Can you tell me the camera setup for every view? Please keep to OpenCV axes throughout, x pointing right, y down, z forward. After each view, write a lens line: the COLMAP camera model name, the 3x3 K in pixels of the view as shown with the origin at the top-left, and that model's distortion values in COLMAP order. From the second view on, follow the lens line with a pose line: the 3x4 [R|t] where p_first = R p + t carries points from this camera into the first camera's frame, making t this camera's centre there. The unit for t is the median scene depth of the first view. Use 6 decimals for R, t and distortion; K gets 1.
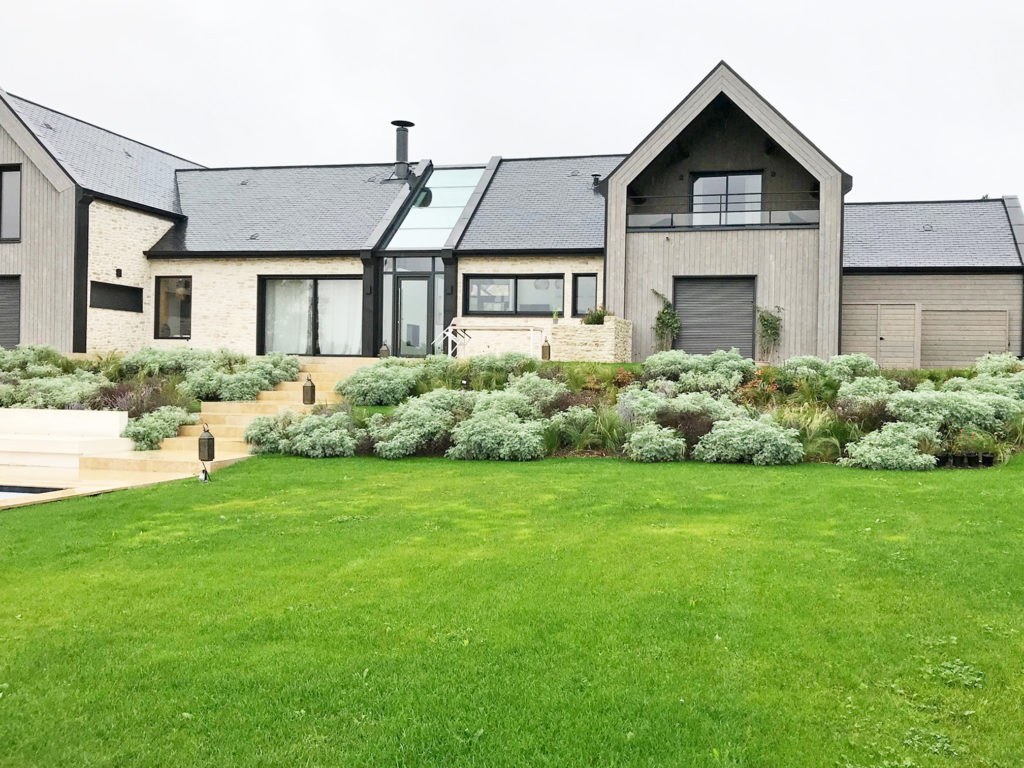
lens RADIAL K [[870.8, 0, 512.0], [0, 870.8, 384.0], [0, 0, 1]] dist [0.012308, 0.008428]
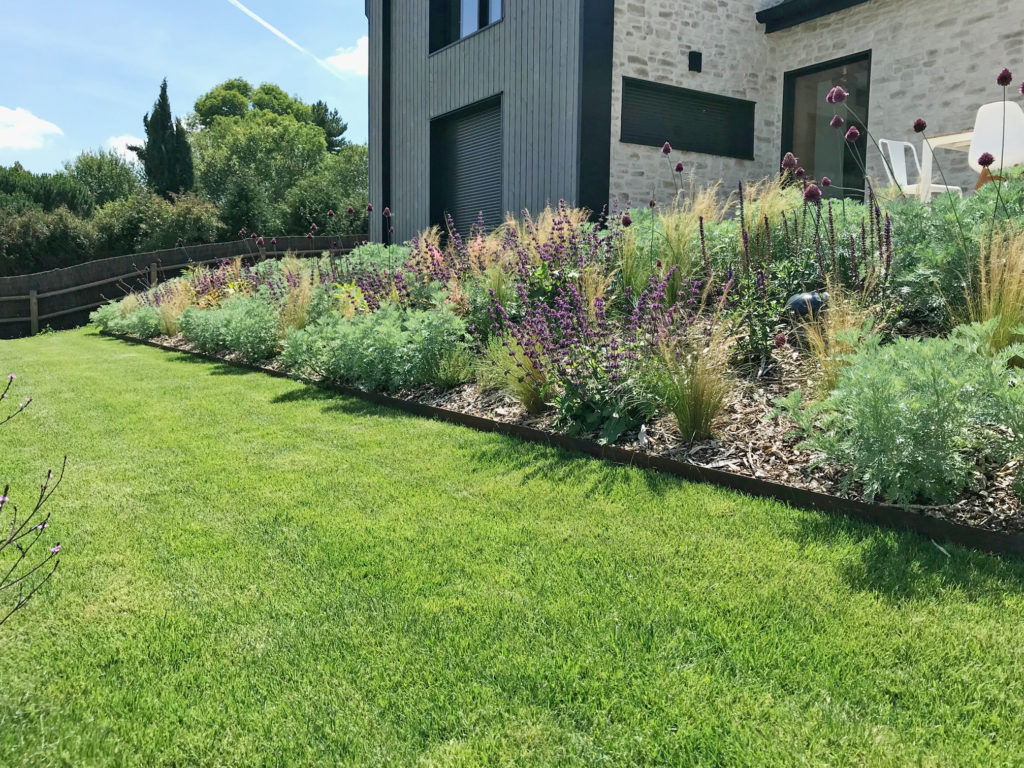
lens RADIAL K [[870.8, 0, 512.0], [0, 870.8, 384.0], [0, 0, 1]] dist [0.012308, 0.008428]
pose [[0.738438, 0.057363, -0.671877, -0.219779], [-0.001489, 0.996512, 0.083442, -0.006609], [0.674320, -0.060616, 0.735947, 0.611257]]
